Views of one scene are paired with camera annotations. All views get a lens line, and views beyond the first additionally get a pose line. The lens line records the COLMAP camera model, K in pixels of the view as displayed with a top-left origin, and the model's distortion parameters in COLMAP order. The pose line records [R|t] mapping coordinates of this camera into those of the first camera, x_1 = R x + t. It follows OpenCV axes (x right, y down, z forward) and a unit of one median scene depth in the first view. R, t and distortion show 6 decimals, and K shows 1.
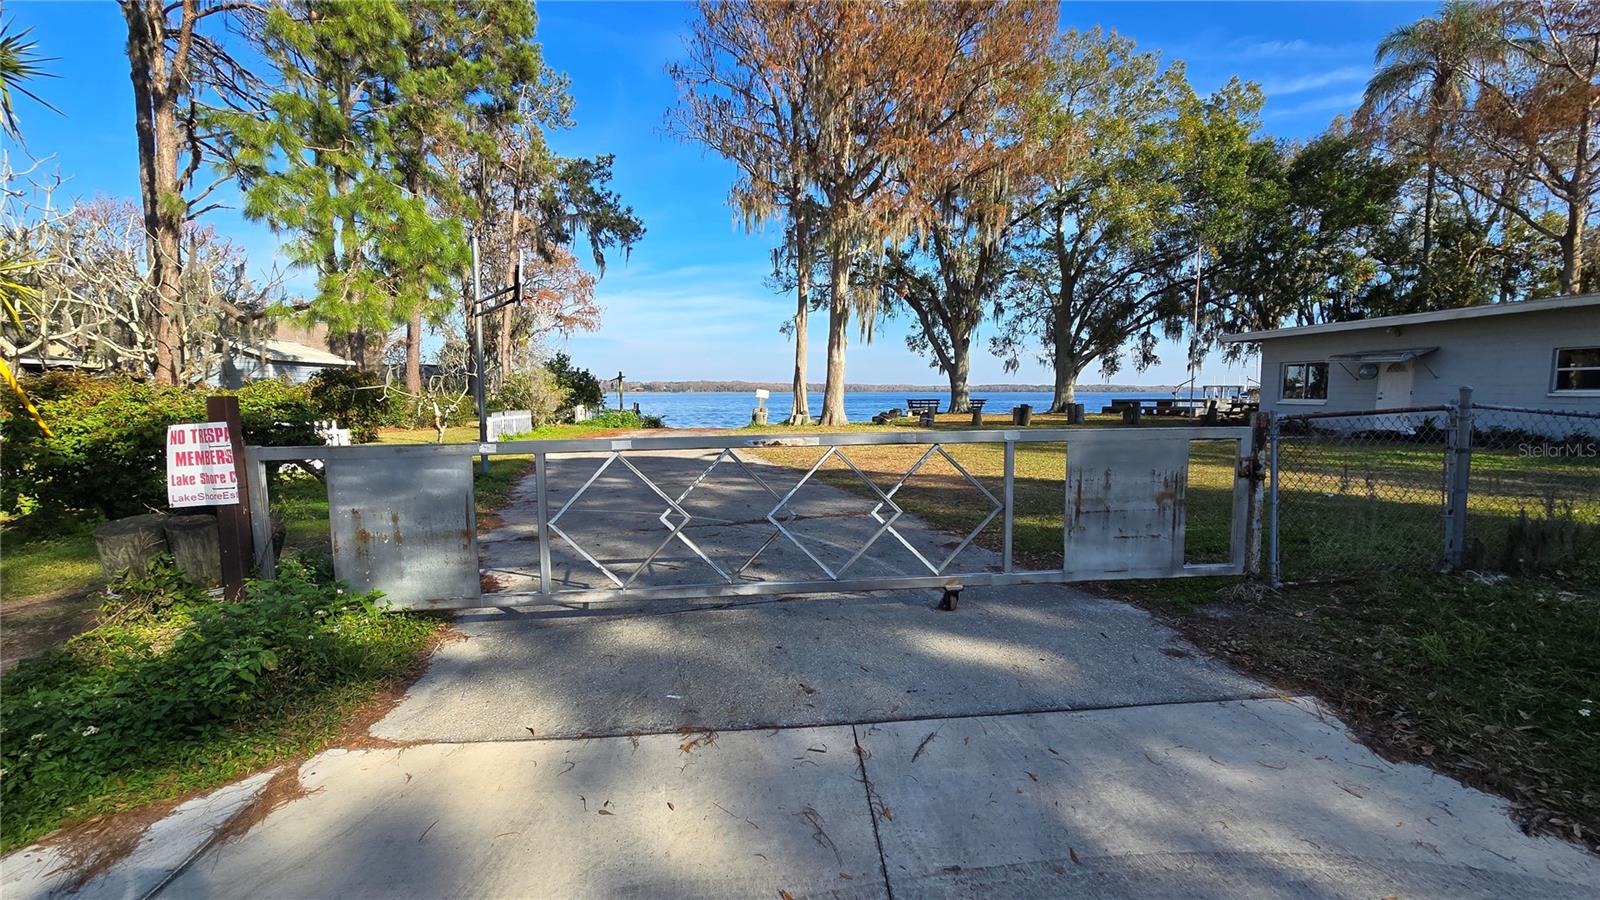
lens RADIAL K [[640.0, 0, 804.9], [0, 640.0, 448.5], [0, 0, 1]] dist [-0.003083, -0.000538]
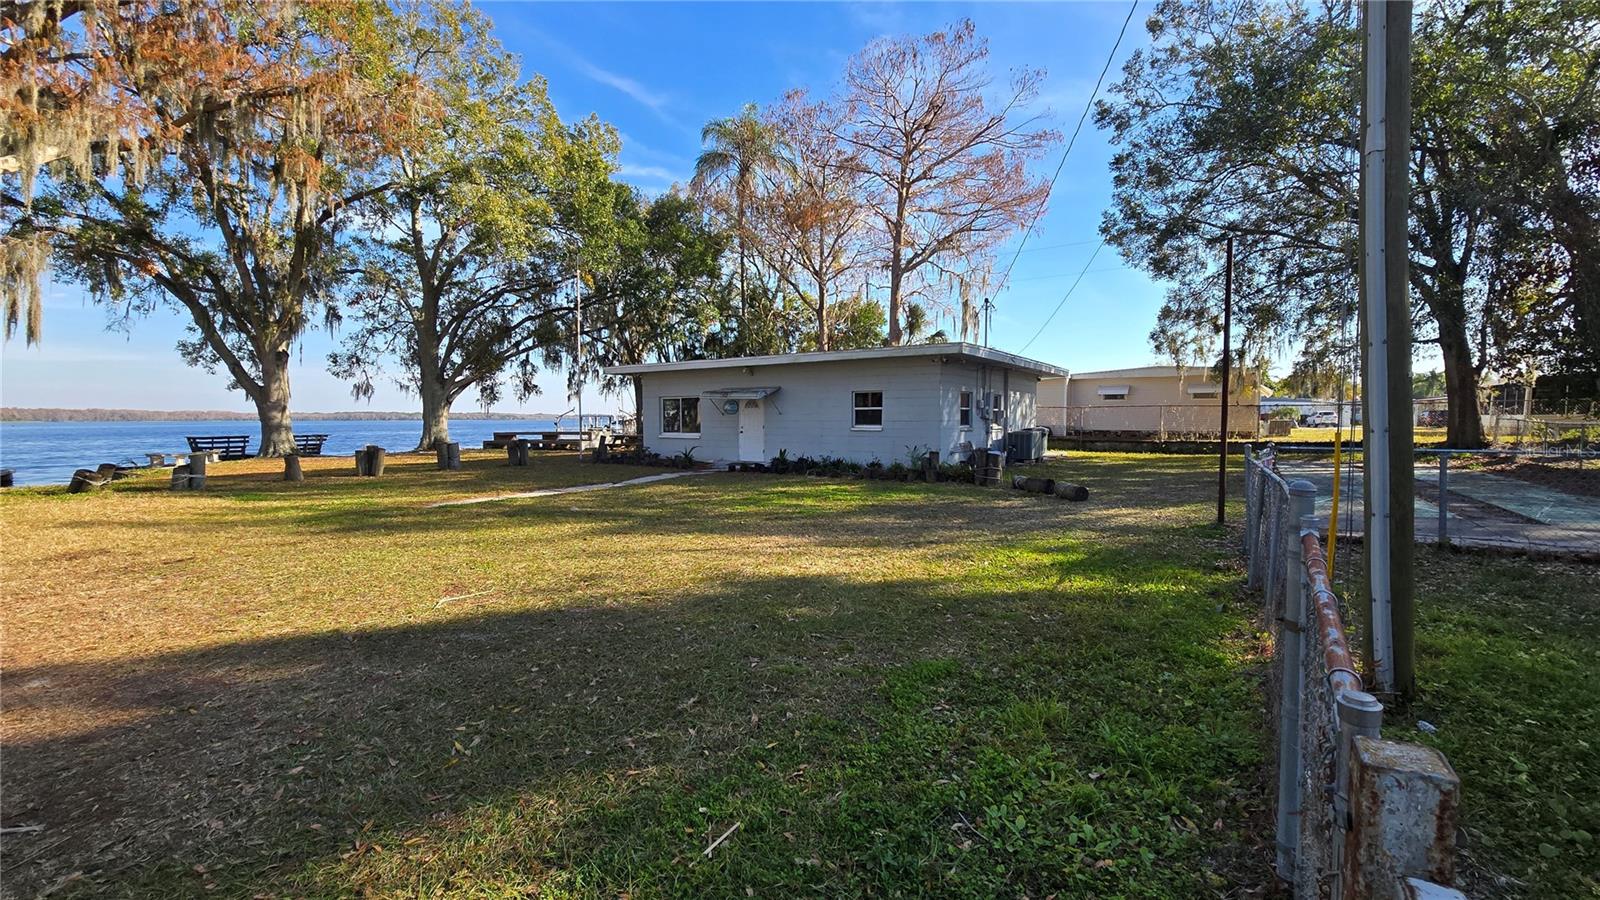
lens RADIAL K [[640.0, 0, 804.9], [0, 640.0, 448.5], [0, 0, 1]] dist [-0.003083, -0.000538]
pose [[0.621747, -0.039573, 0.782218, 0.056845], [0.073236, 0.997284, -0.007758, -0.016934], [-0.779787, 0.062110, 0.622957, 0.118164]]
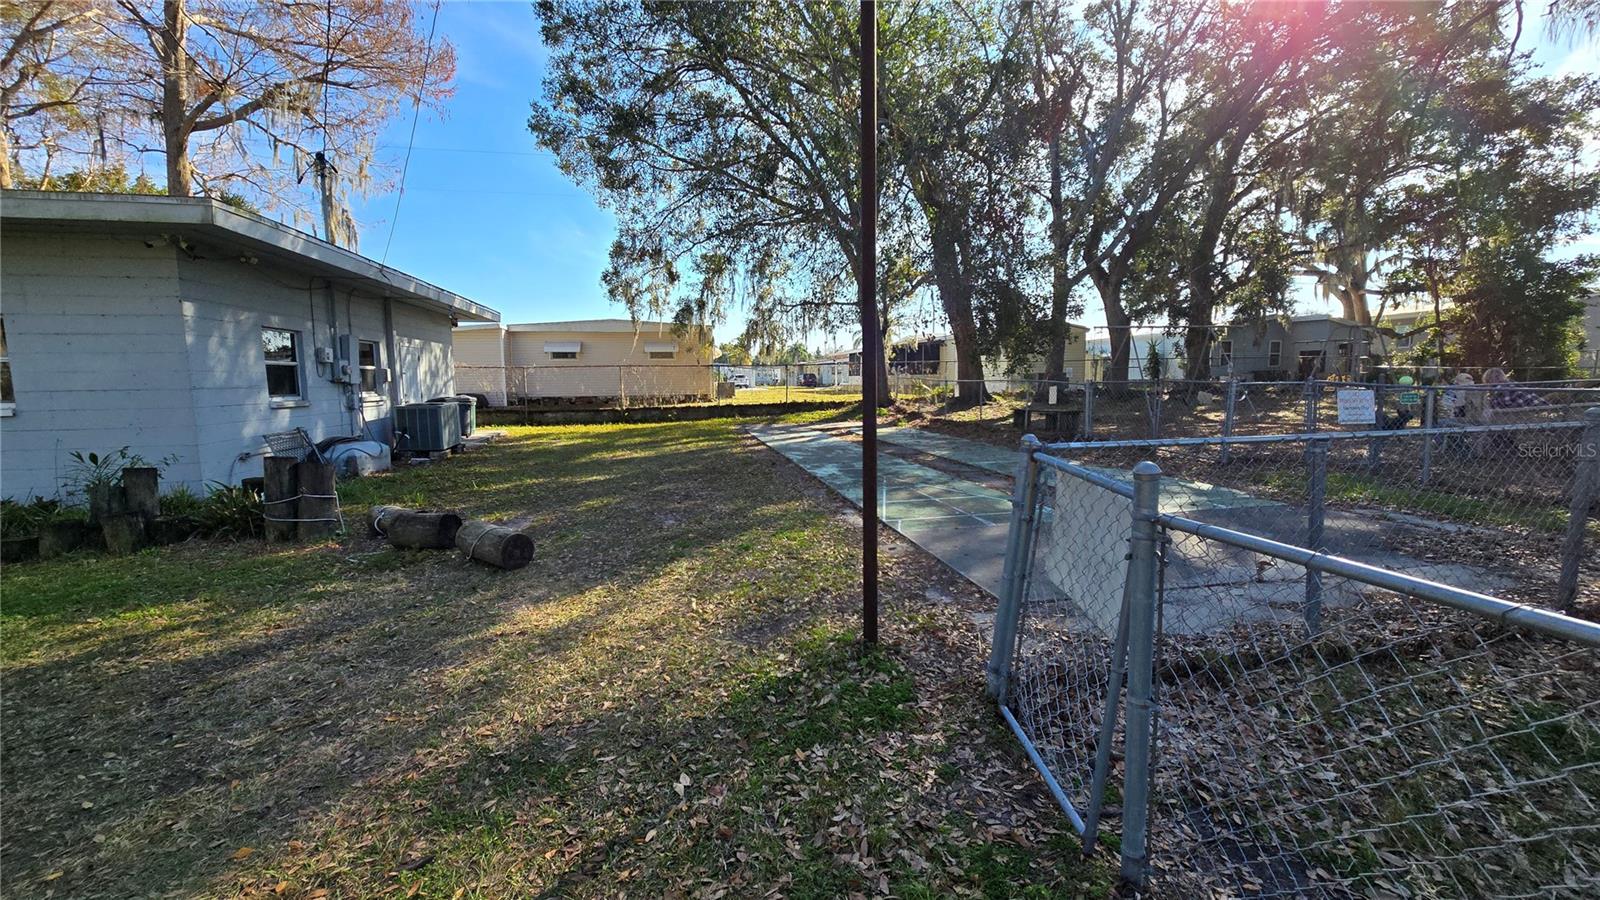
lens RADIAL K [[640.0, 0, 804.9], [0, 640.0, 448.5], [0, 0, 1]] dist [-0.003083, -0.000538]
pose [[-0.138493, -0.105653, 0.984712, 0.253132], [0.102425, 0.987434, 0.120350, -0.018913], [-0.985053, 0.117526, -0.125931, 0.165221]]
